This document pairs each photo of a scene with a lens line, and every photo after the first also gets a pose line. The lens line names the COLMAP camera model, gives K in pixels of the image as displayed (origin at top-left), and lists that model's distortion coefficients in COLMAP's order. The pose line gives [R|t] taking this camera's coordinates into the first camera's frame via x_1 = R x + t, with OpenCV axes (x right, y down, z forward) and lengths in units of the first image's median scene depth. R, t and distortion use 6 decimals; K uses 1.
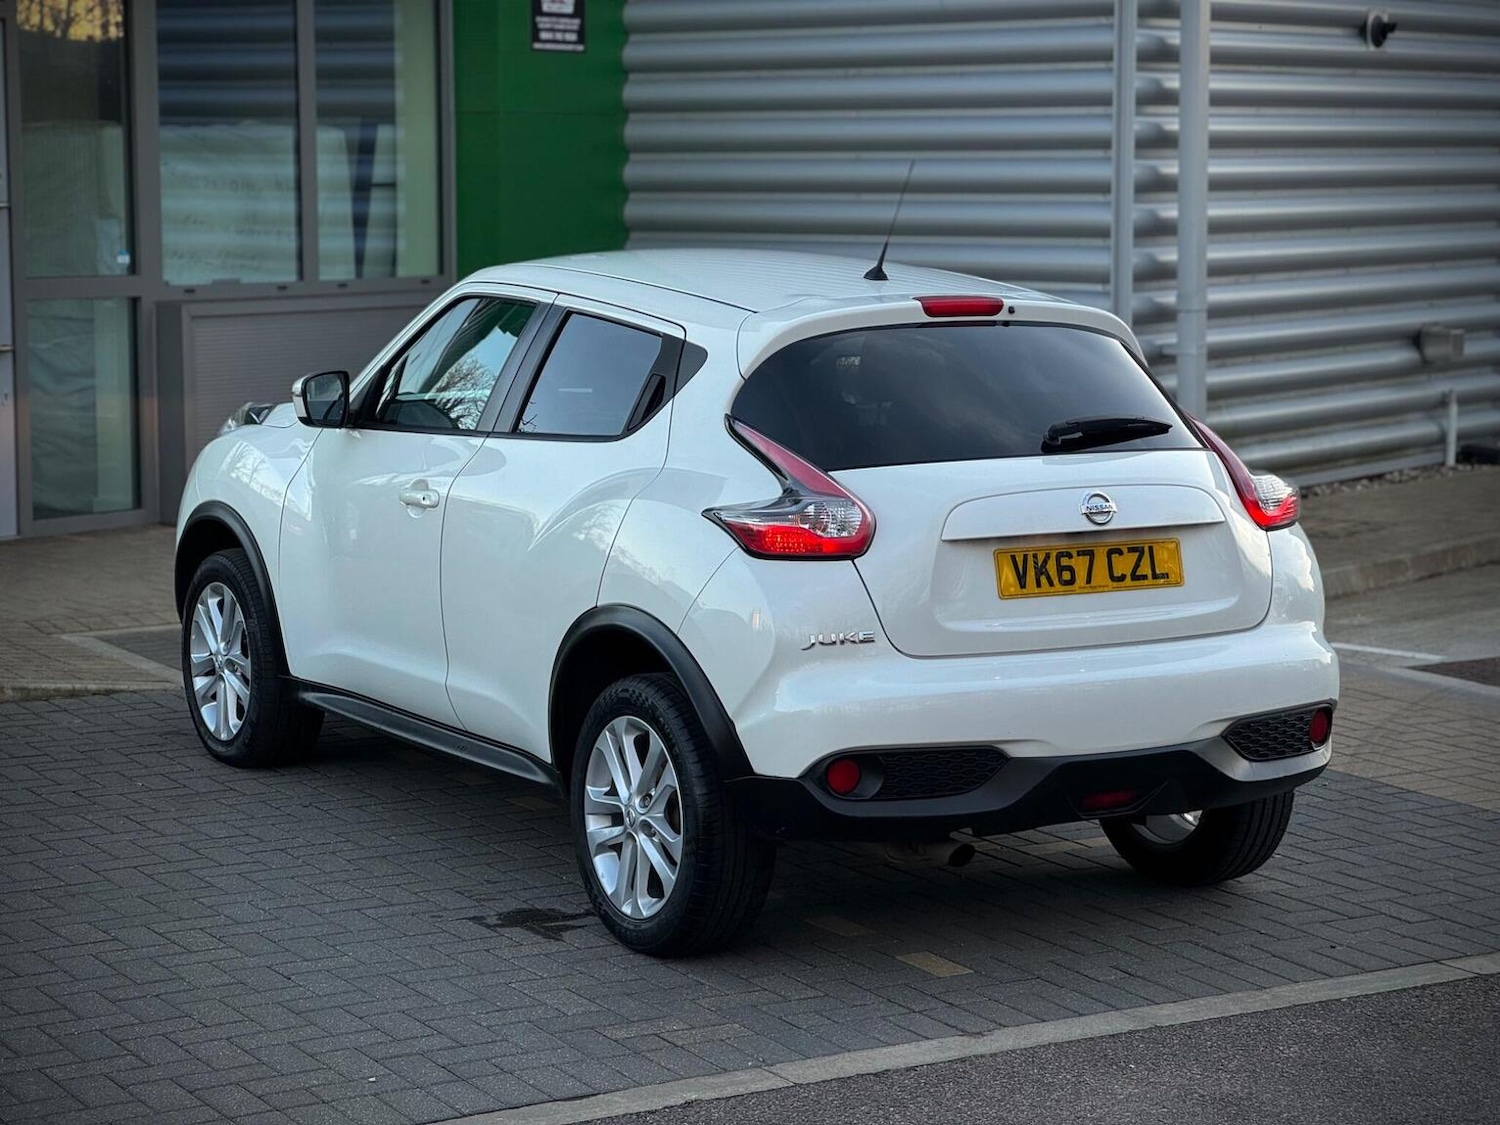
lens RADIAL K [[3346.3, 0, 754.5], [0, 3346.3, 525.8], [0, 0, 1]] dist [0.327035, -0.327370]
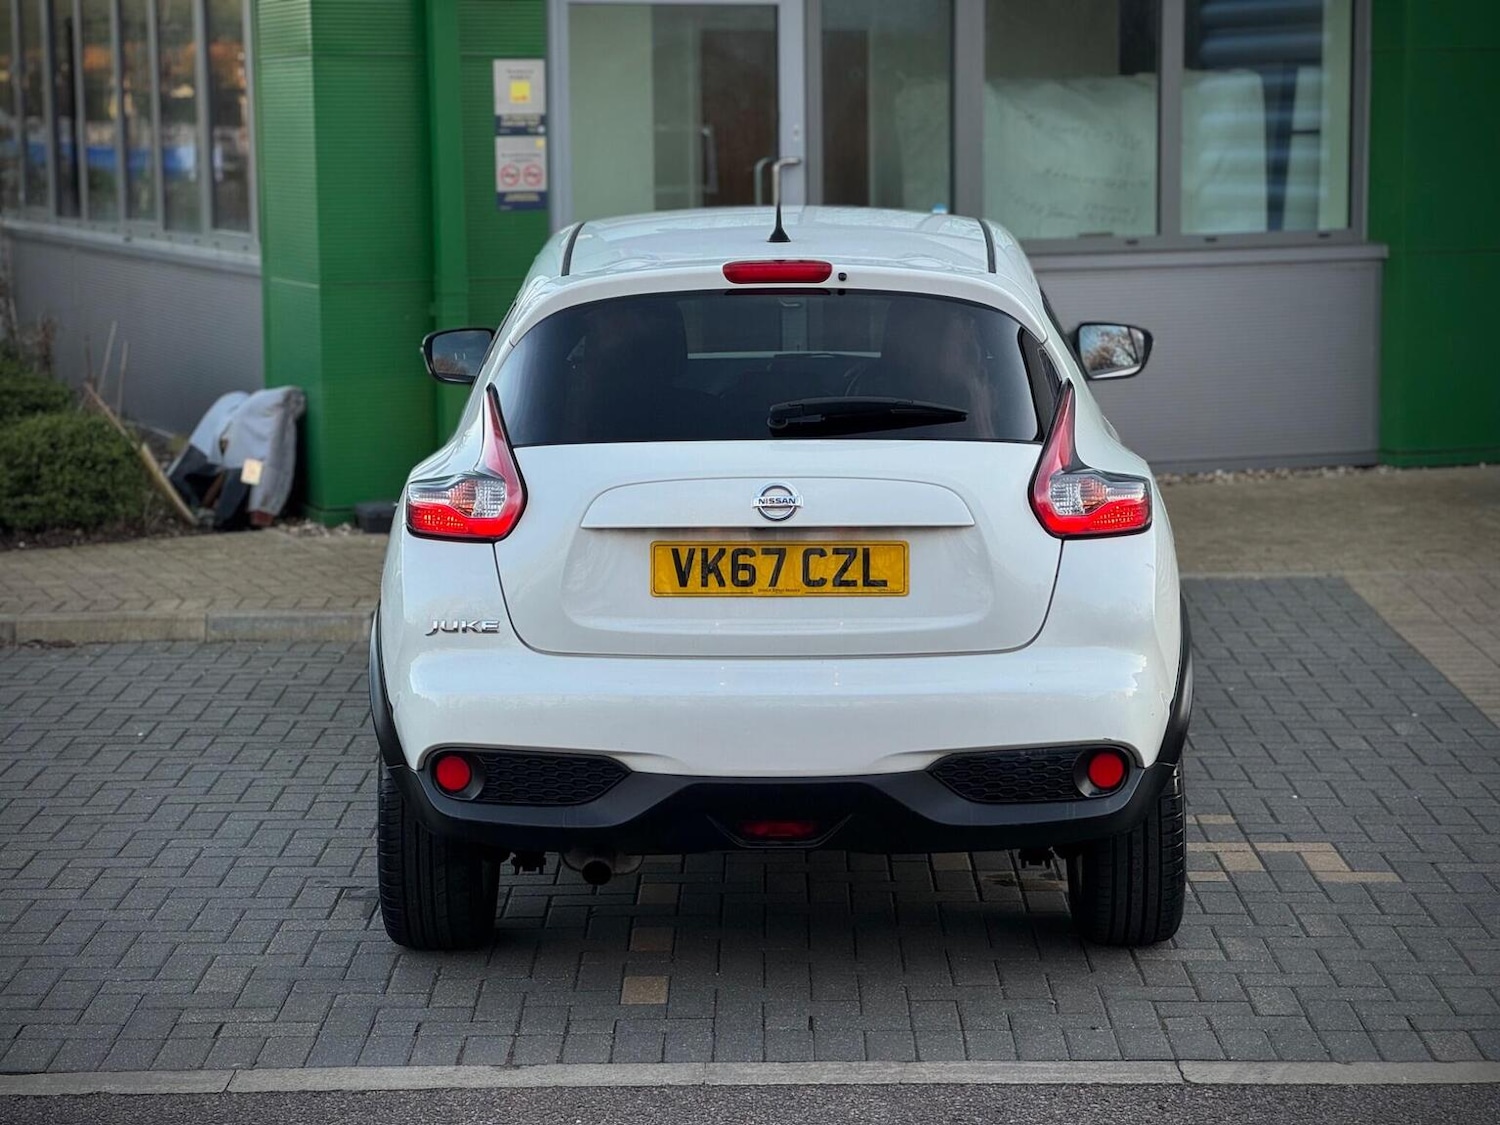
lens RADIAL K [[3267.2, 0, 751.2], [0, 3267.2, 541.0], [0, 0, 1]] dist [0.309585, 0.534226]
pose [[0.848591, 0.060245, -0.525608, 0.529729], [-0.048219, 0.998167, 0.036560, -0.025132], [0.526848, -0.005680, 0.849941, 0.250035]]
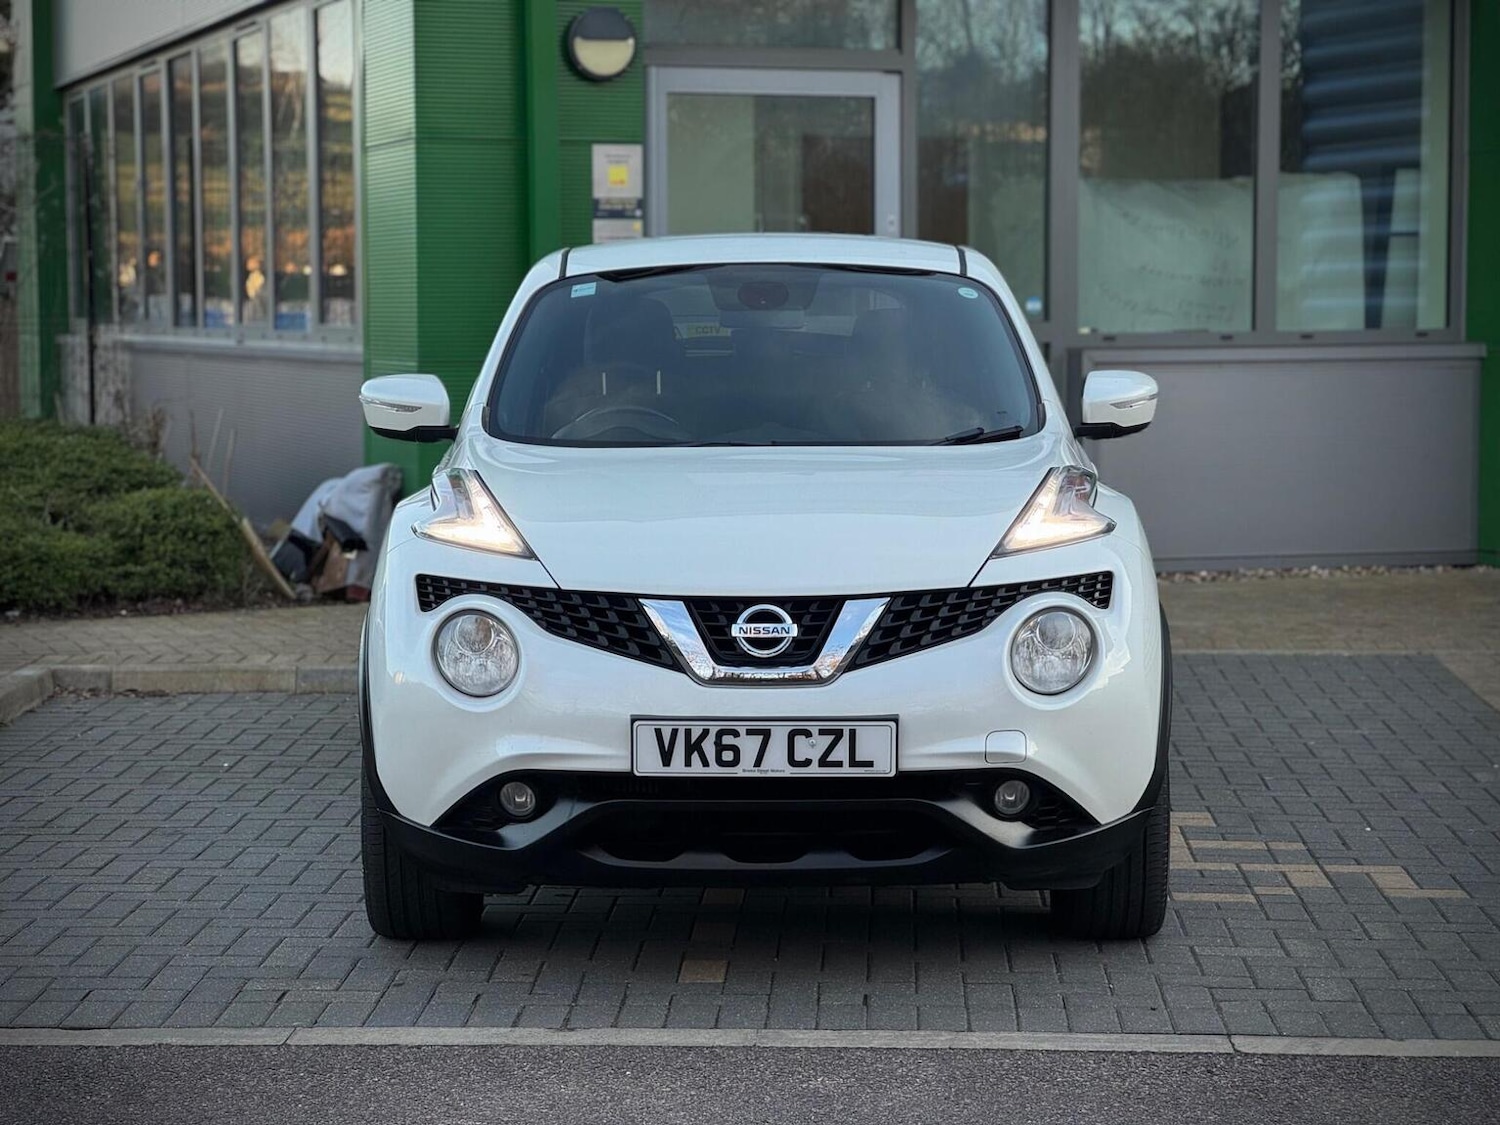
lens RADIAL K [[3268.1, 0, 750.0], [0, 3268.1, 562.5], [0, 0, 1]] dist [0.338170, -0.022941]
pose [[0.827800, 0.043047, -0.559369, 0.551864], [-0.059189, 0.998189, -0.010776, 0.026726], [0.557892, 0.042029, 0.828849, 0.249881]]
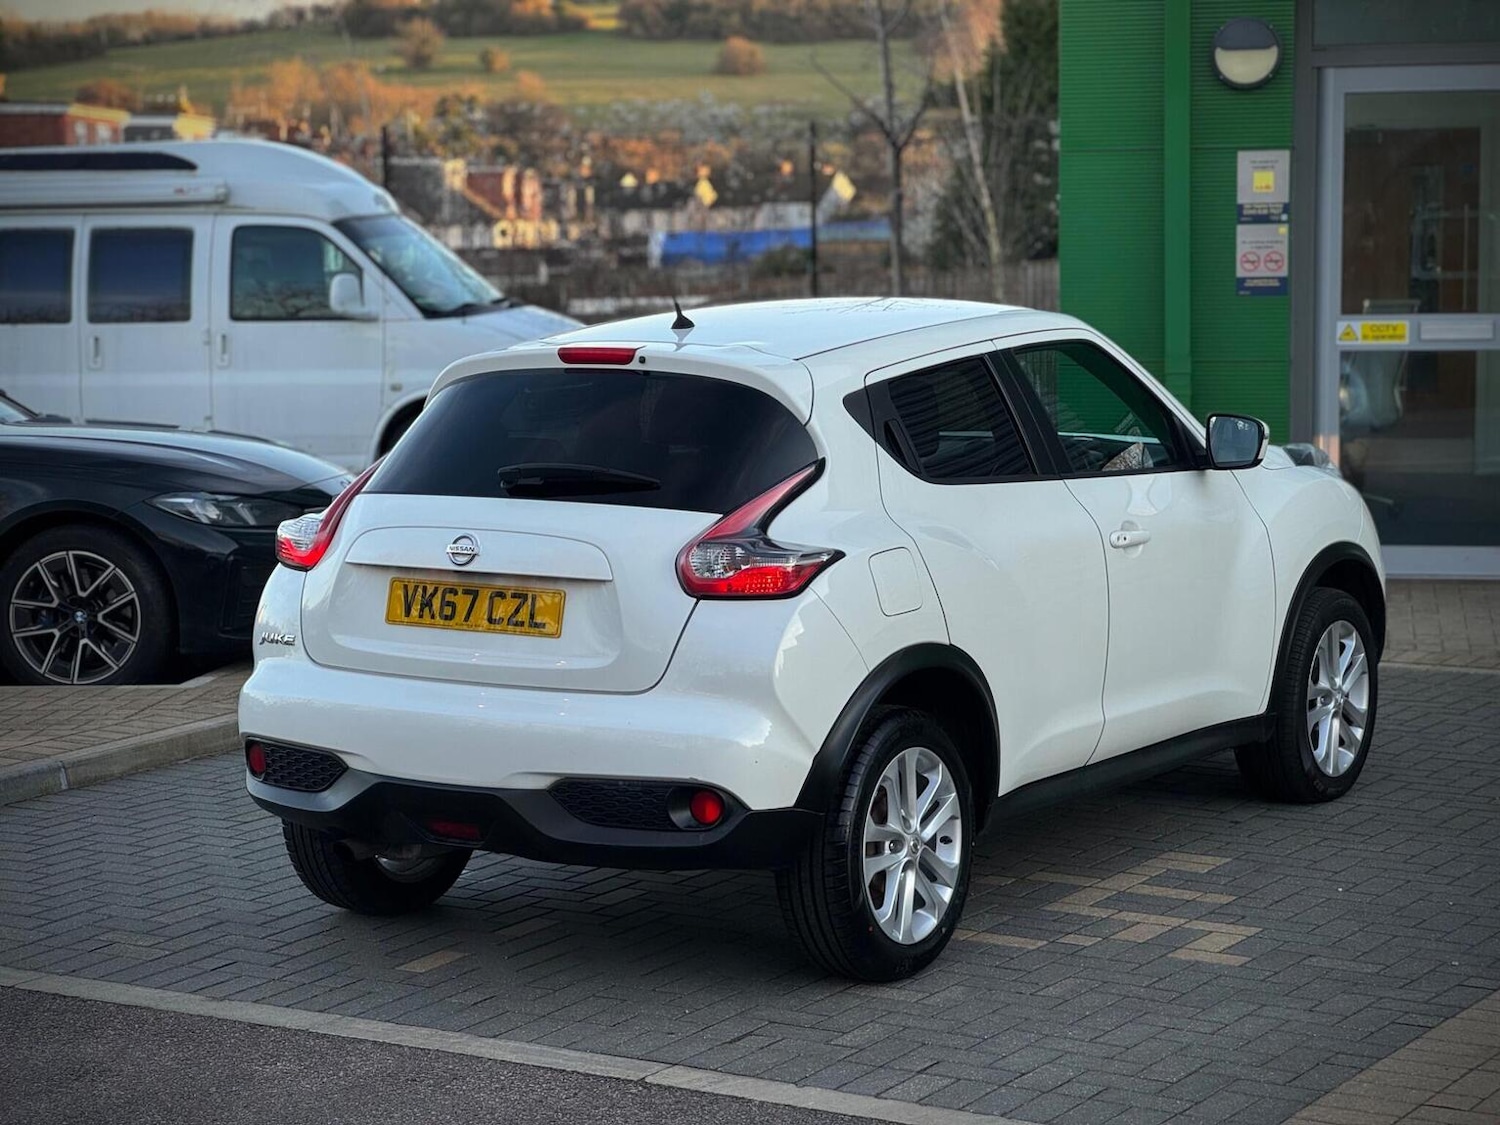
lens RADIAL K [[3349.8, 0, 726.1], [0, 3349.8, 554.4], [0, 0, 1]] dist [0.291462, 0.122841]
pose [[0.420624, 0.091281, -0.902632, 1.032071], [-0.090810, 0.994165, 0.058220, -0.068702], [0.902679, 0.057480, 0.426458, 0.604275]]
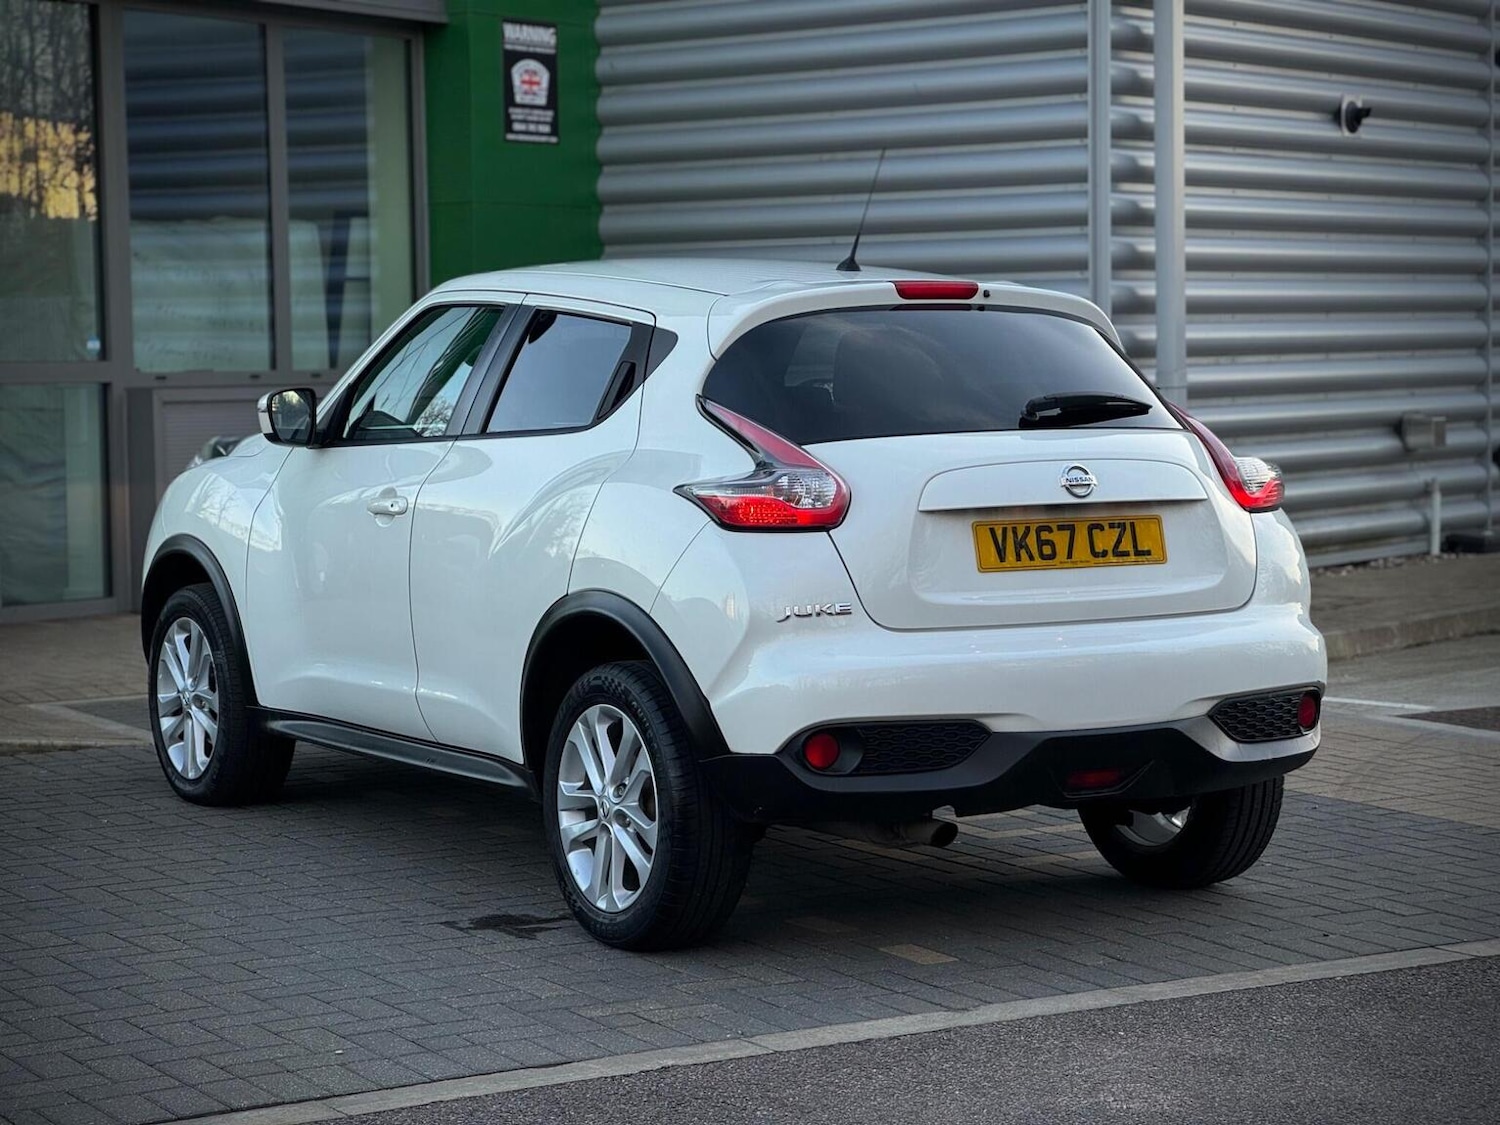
lens RADIAL K [[3347.8, 0, 750.0], [0, 3347.8, 562.5], [0, 0, 1]] dist [0.287669, 0.296955]
pose [[0.999913, -0.012709, 0.003446, 0.002860], [0.012850, 0.998924, -0.044567, 0.058563], [-0.002876, 0.044607, 0.999000, 0.021927]]
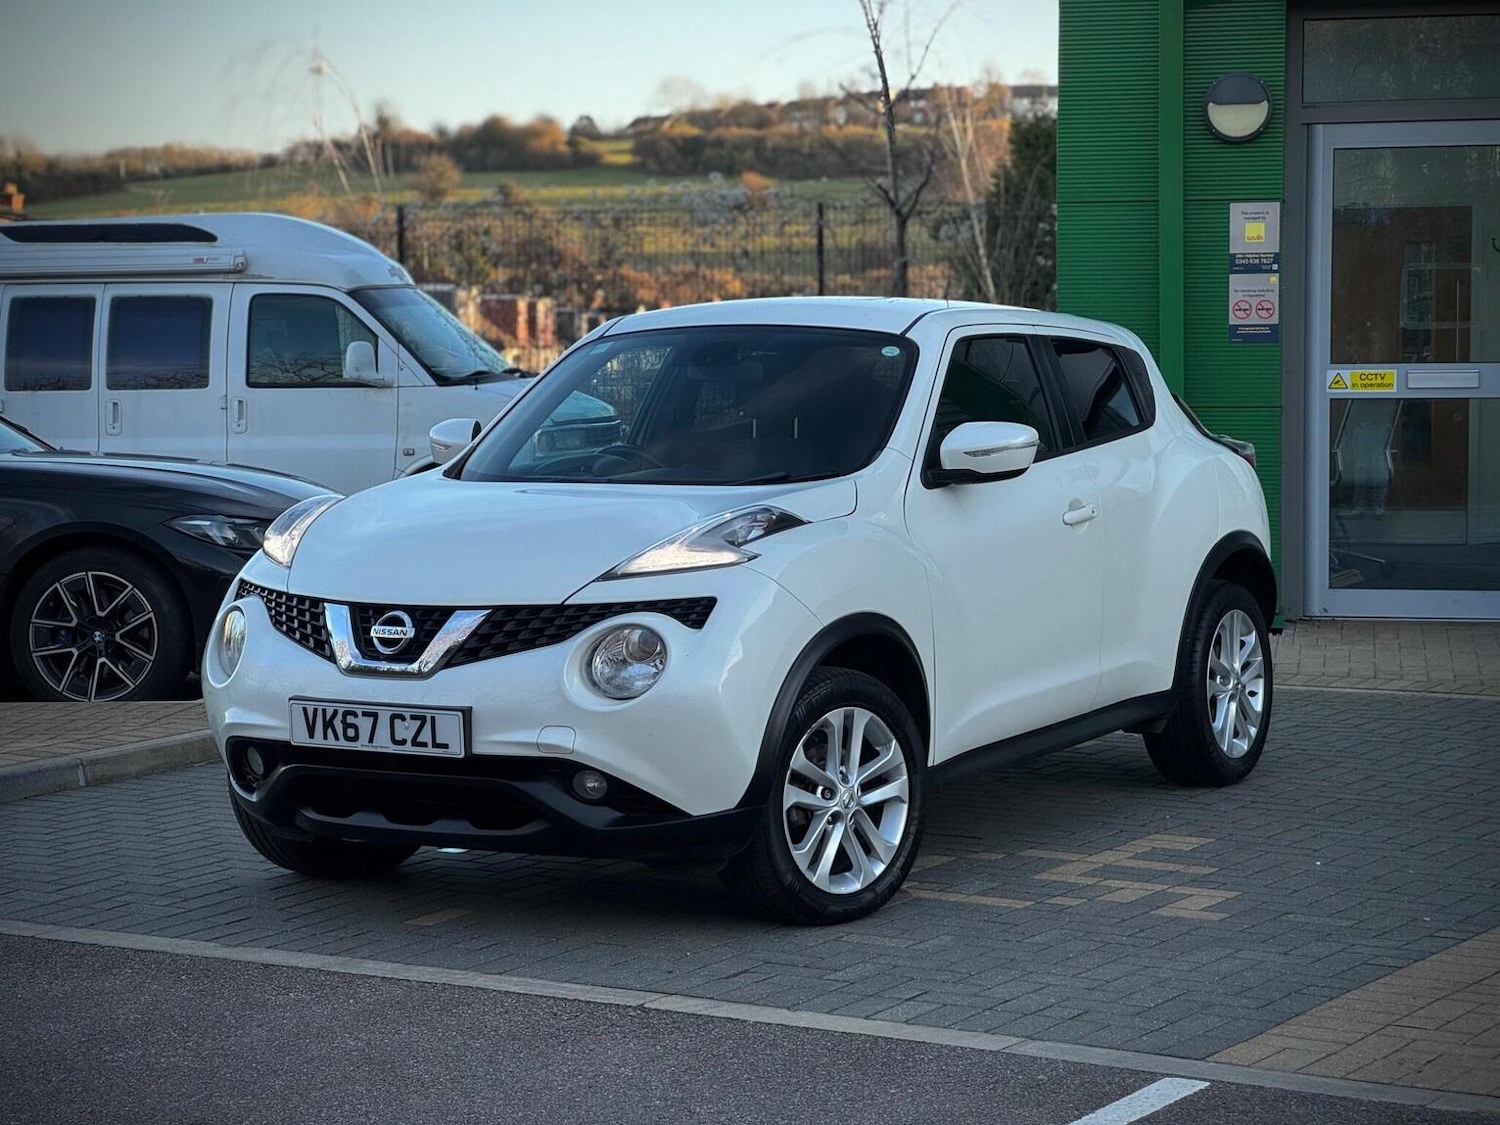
lens RADIAL K [[3347.8, 0, 750.0], [0, 3347.8, 562.5], [0, 0, 1]] dist [0.287669, 0.296955]
pose [[0.423539, 0.058425, -0.903992, 1.072827], [-0.096917, 0.995113, 0.018906, -0.016772], [0.900679, 0.079605, 0.427131, 0.594730]]
